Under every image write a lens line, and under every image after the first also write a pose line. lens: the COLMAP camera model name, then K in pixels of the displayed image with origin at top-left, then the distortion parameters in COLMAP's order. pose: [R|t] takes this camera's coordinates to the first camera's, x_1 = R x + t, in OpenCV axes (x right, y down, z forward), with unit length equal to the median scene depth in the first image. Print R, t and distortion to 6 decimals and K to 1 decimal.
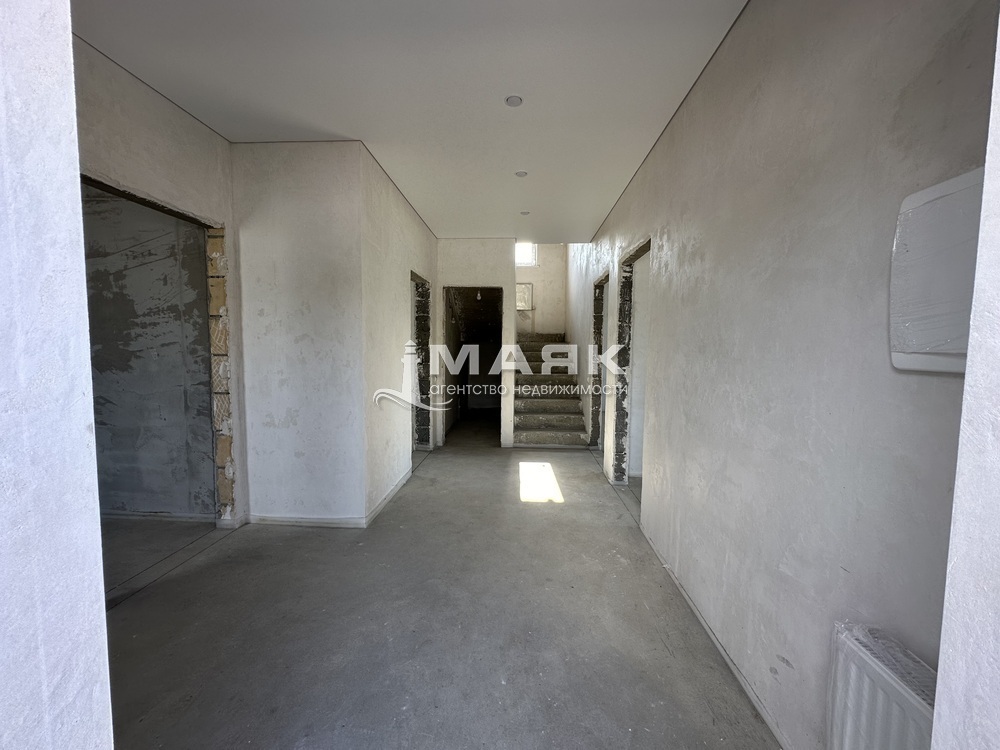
lens RADIAL K [[394.2, 0, 499.0], [0, 394.2, 373.3], [0, 0, 1]] dist [-0.005010, 0.000440]
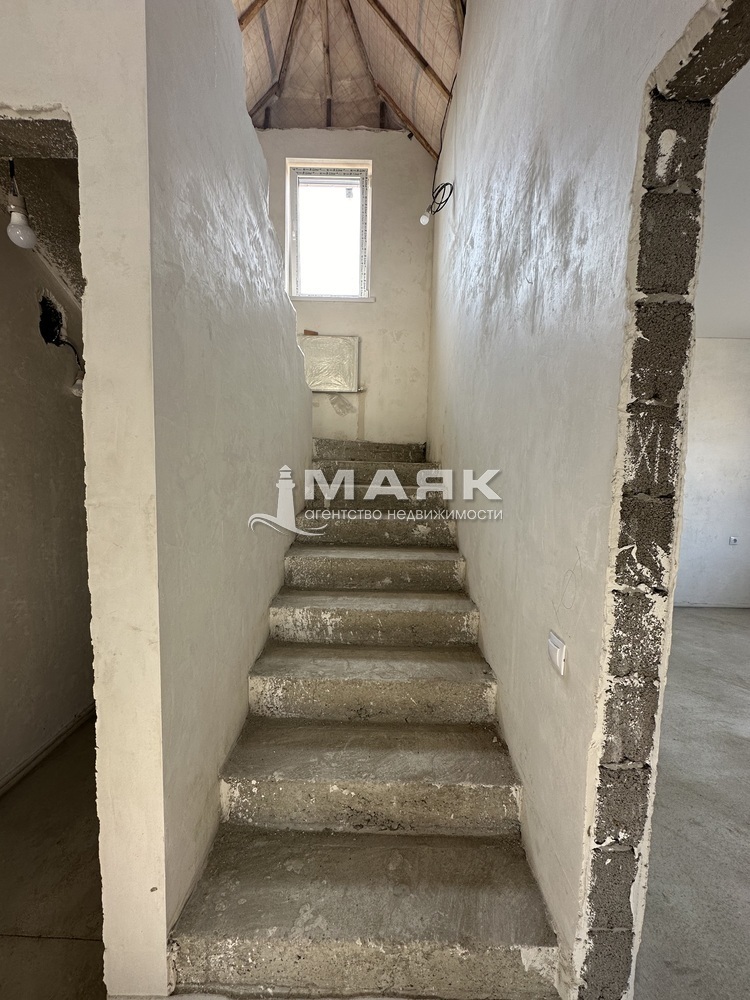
lens RADIAL K [[394.2, 0, 375.8], [0, 394.2, 500.1], [0, 0, 1]] dist [-0.005010, 0.000440]
pose [[0.998388, 0.009271, 0.056000, 0.119693], [-0.010437, 0.999734, 0.020557, -0.064880], [-0.055794, -0.021109, 0.998219, 0.795291]]
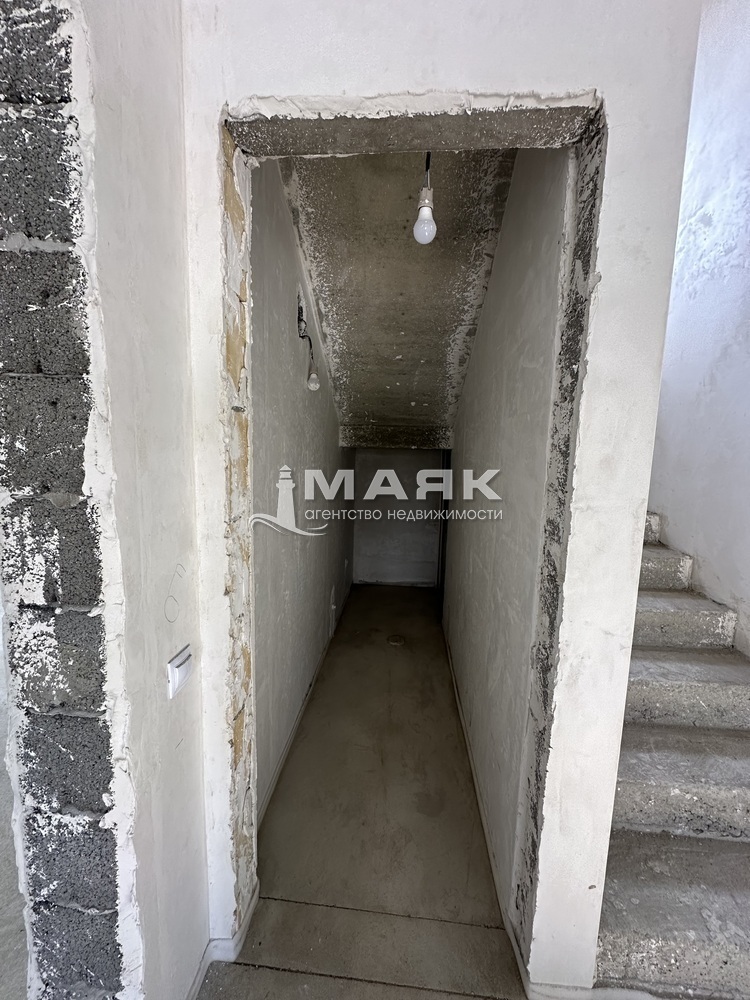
lens RADIAL K [[394.2, 0, 374.7], [0, 394.2, 499.1], [0, 0, 1]] dist [-0.005010, 0.000440]
pose [[0.999658, 0.018155, -0.018831, -0.070331], [-0.017106, 0.998370, 0.054459, -0.069453], [0.019789, -0.054118, 0.998338, 0.802767]]
